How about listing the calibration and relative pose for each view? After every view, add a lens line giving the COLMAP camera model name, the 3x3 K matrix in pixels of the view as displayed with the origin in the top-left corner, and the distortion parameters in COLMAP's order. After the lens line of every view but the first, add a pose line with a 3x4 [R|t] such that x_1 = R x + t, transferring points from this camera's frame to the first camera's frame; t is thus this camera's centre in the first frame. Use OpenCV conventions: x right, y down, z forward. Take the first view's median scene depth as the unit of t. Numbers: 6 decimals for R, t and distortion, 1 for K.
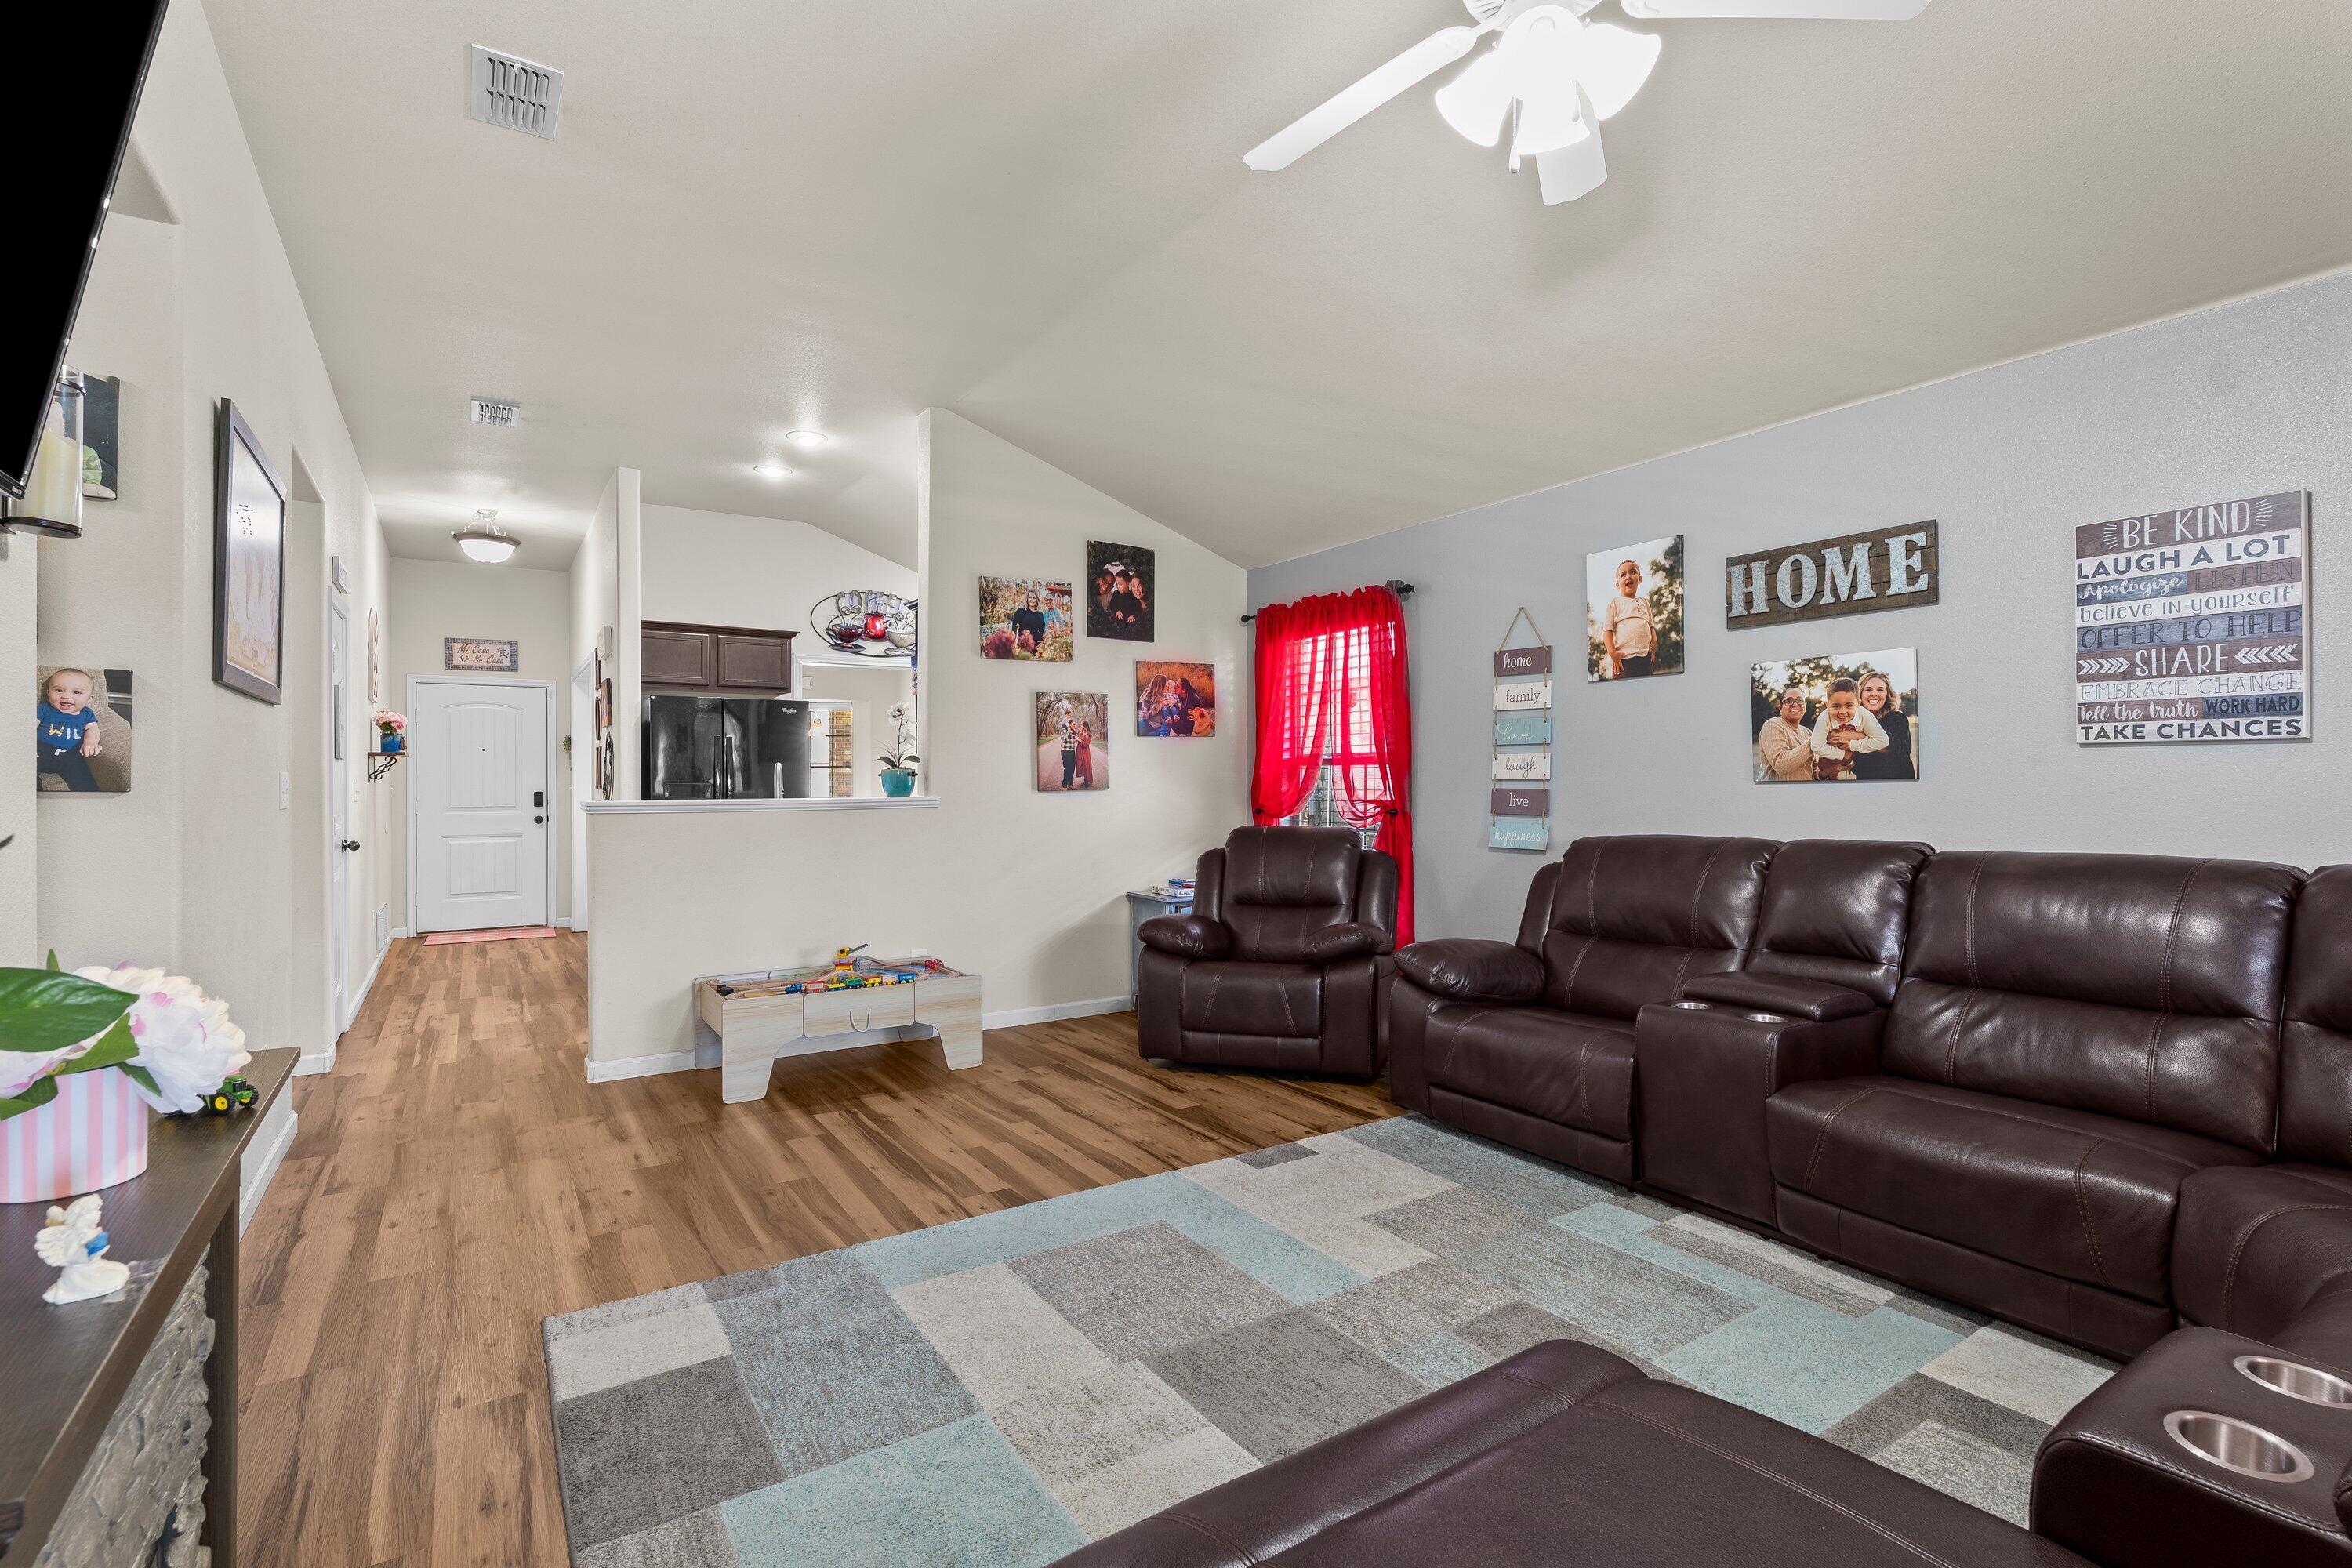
lens RADIAL K [[1095.0, 0, 1169.5], [0, 1095.0, 778.0], [0, 0, 1]] dist [0.001438, 0.001880]
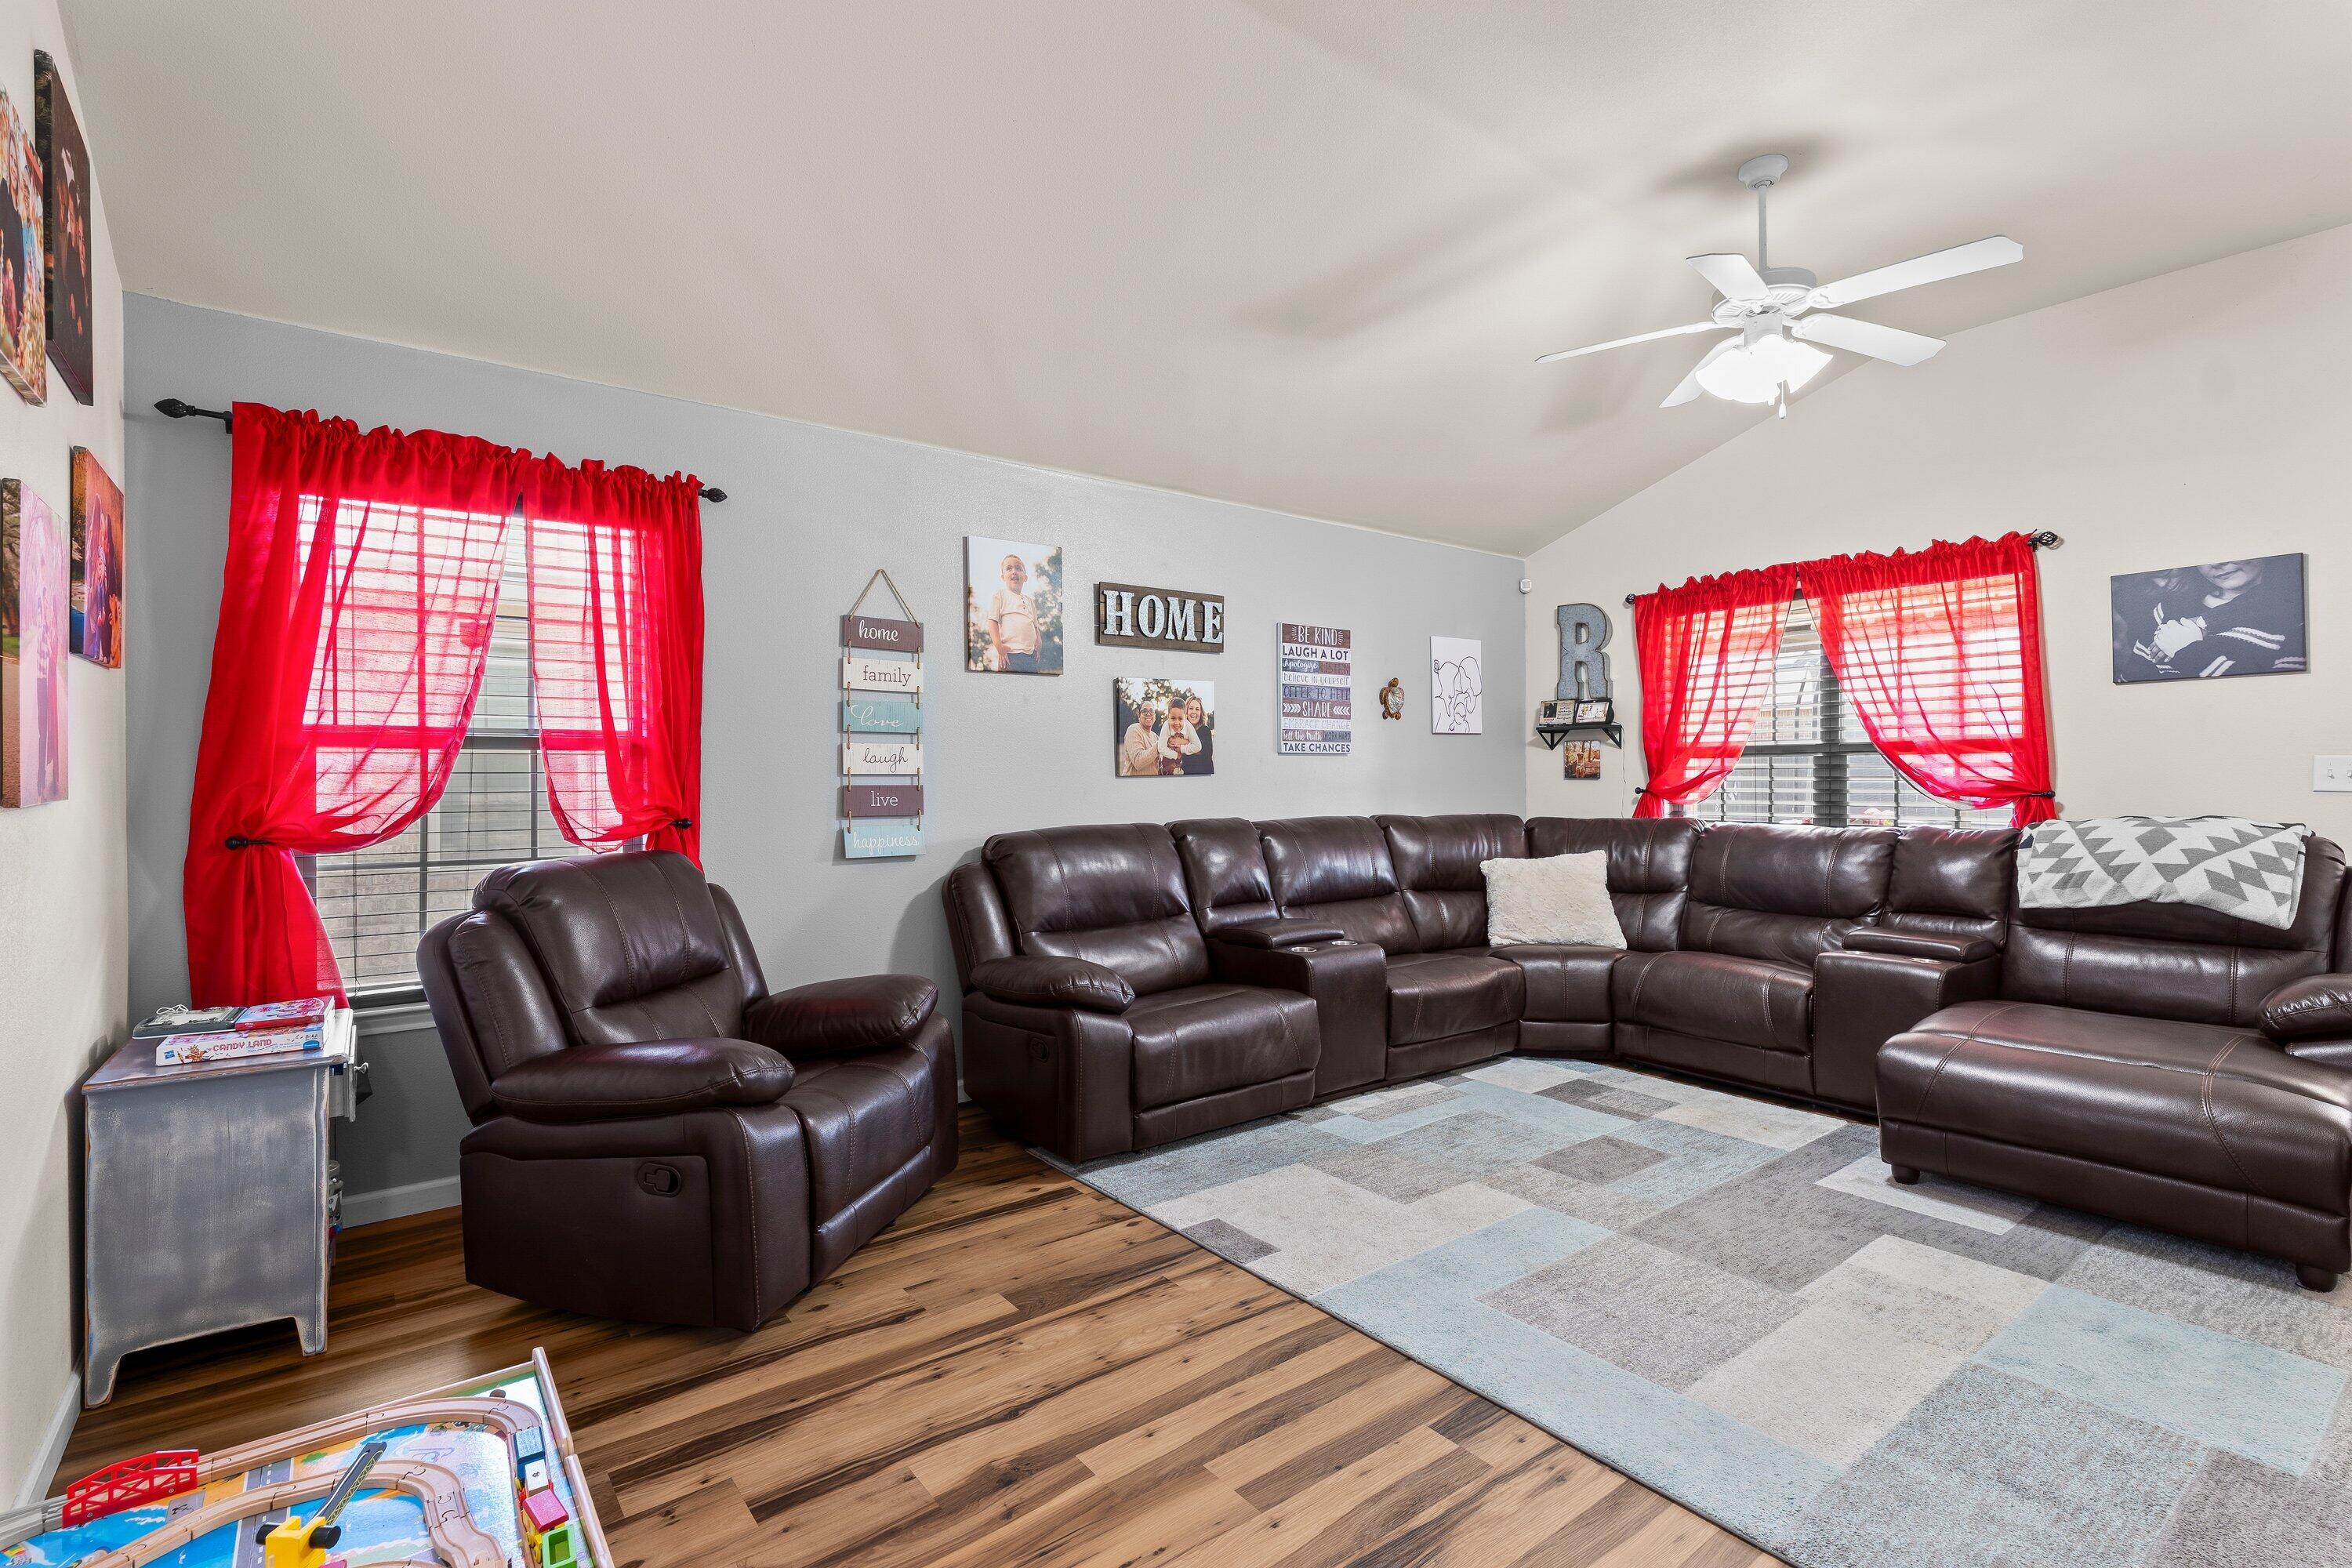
lens RADIAL K [[1095.0, 0, 1167.1], [0, 1095.0, 781.3], [0, 0, 1]] dist [0.001438, 0.001880]
pose [[-0.079161, -0.002277, 0.996859, -0.684971], [0.001585, 0.999996, 0.002410, 0.006491], [-0.996861, 0.001771, -0.079157, 1.088853]]
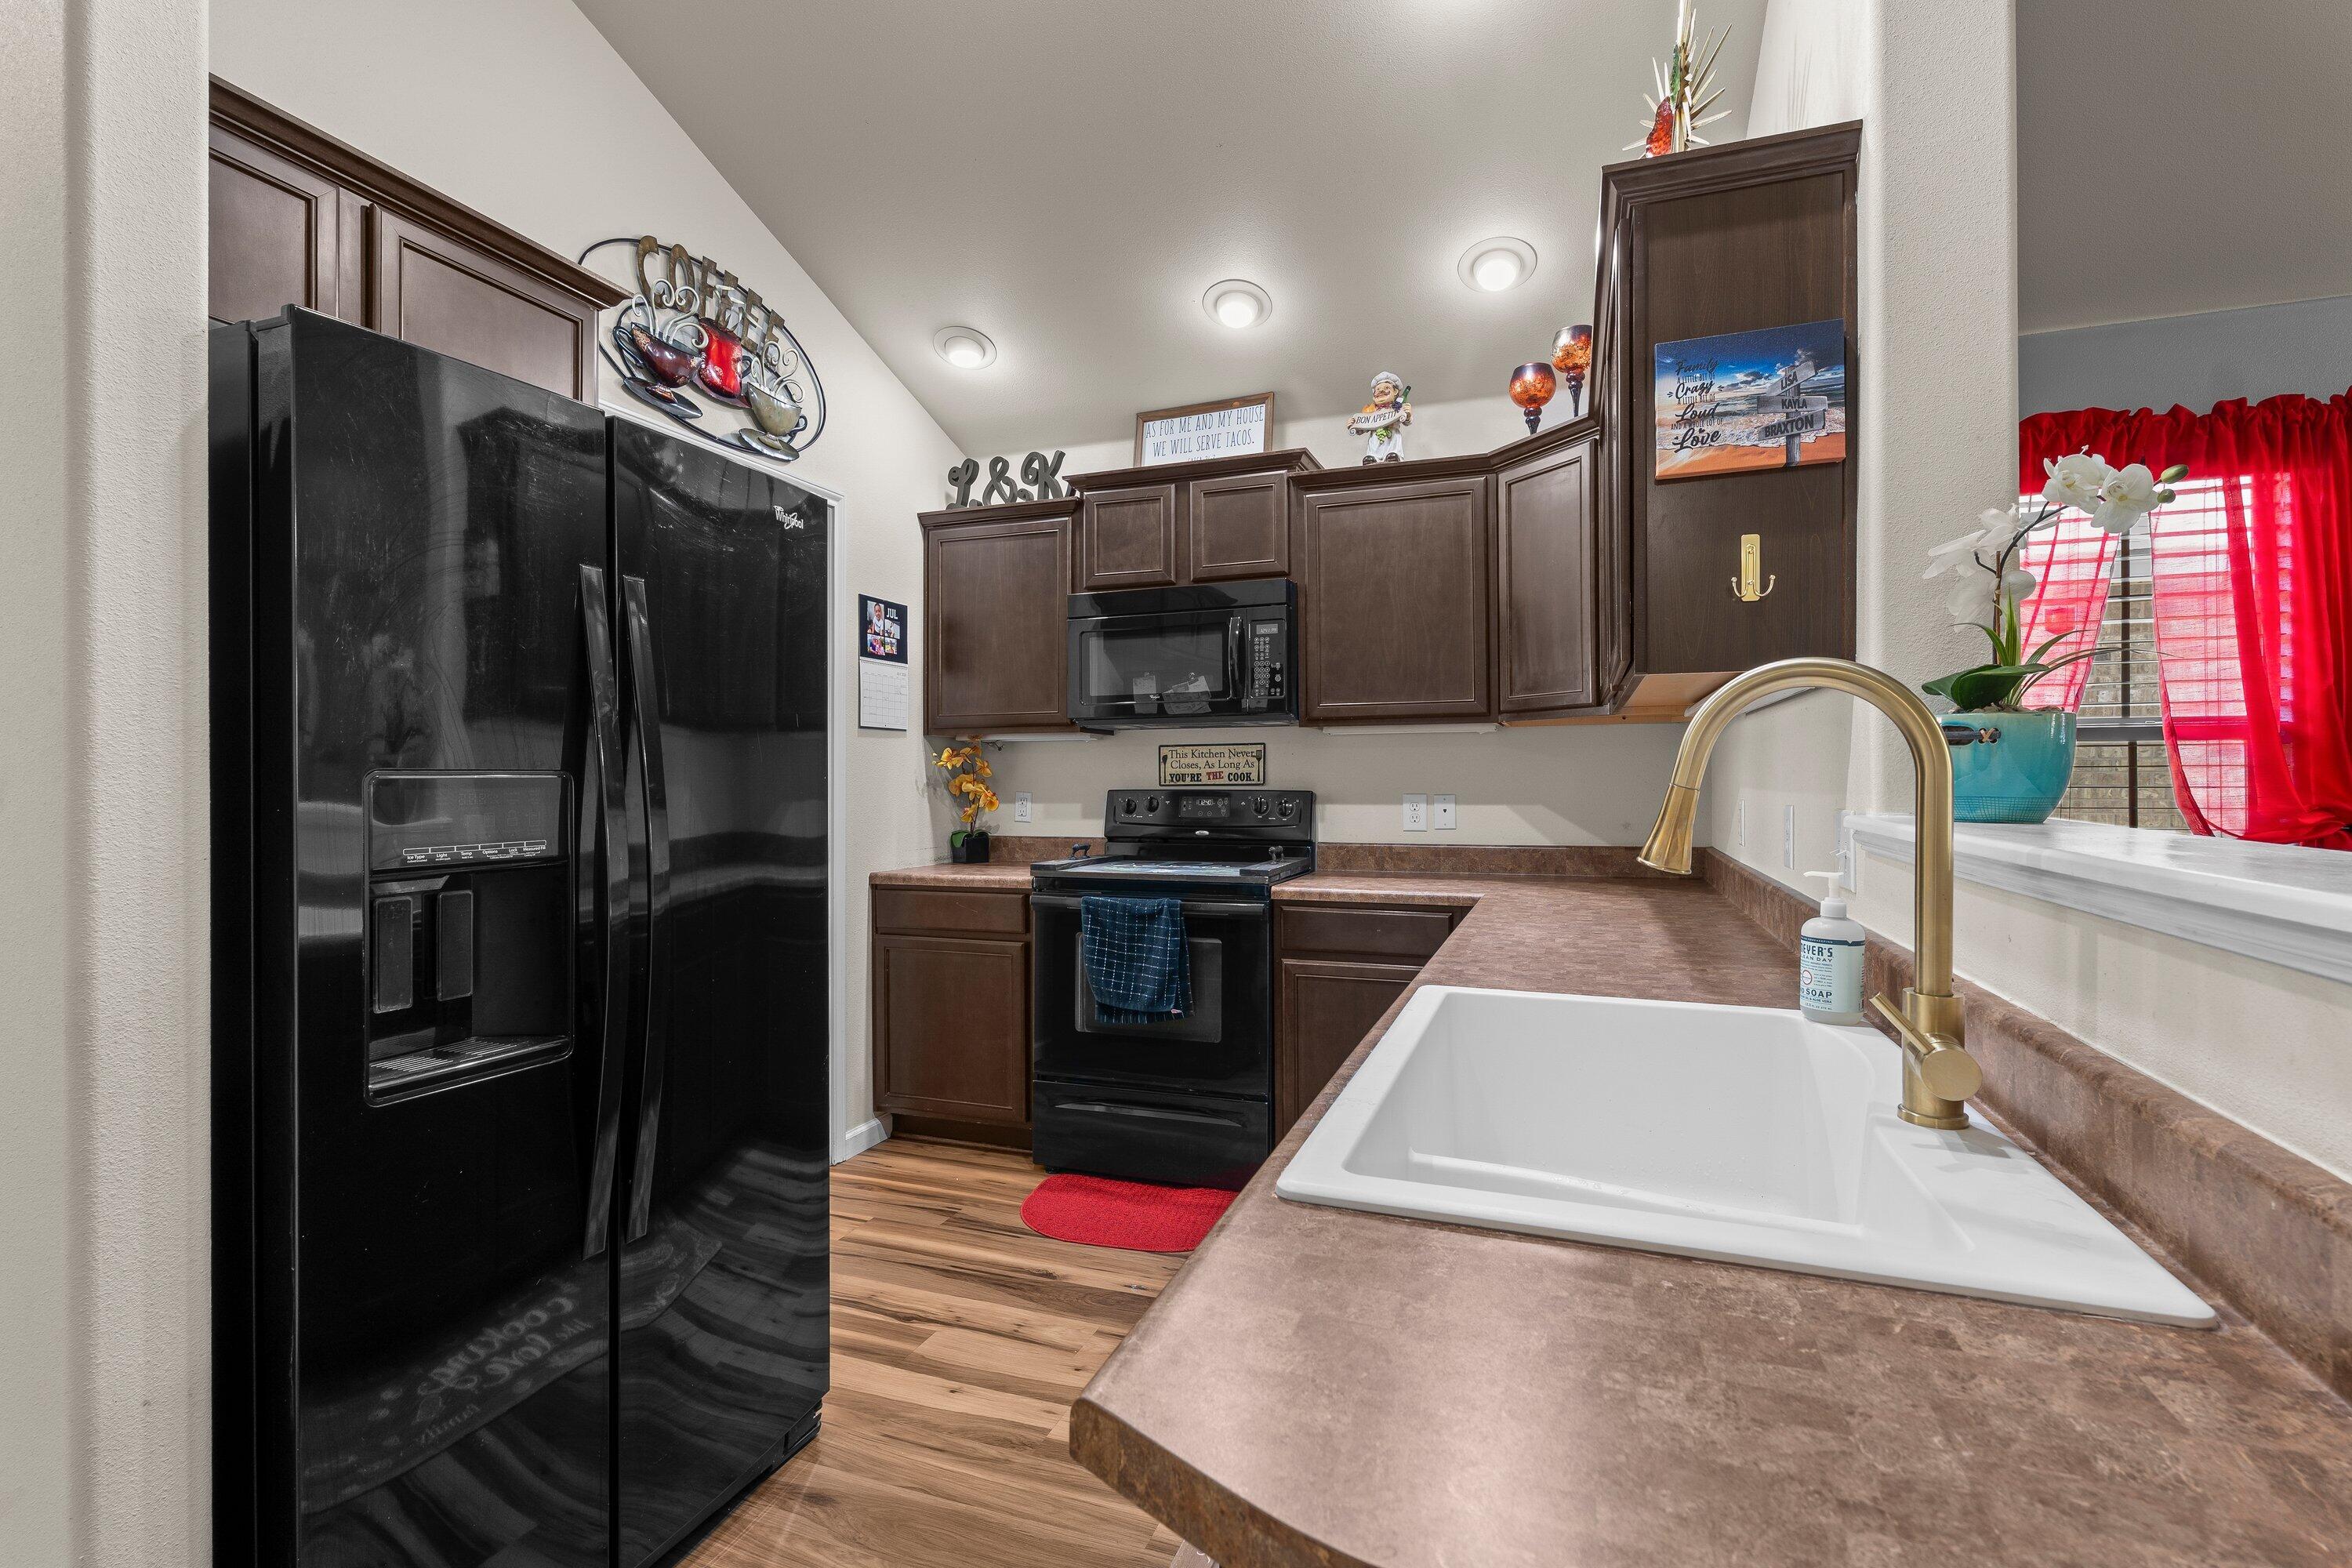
lens RADIAL K [[1095.0, 0, 1169.3], [0, 1095.0, 777.5], [0, 0, 1]] dist [0.001438, 0.001880]
pose [[0.802660, -0.000602, 0.596437, -0.805479], [-0.002325, 0.999989, 0.004137, 0.006771], [-0.596432, -0.004707, 0.802650, 1.313565]]
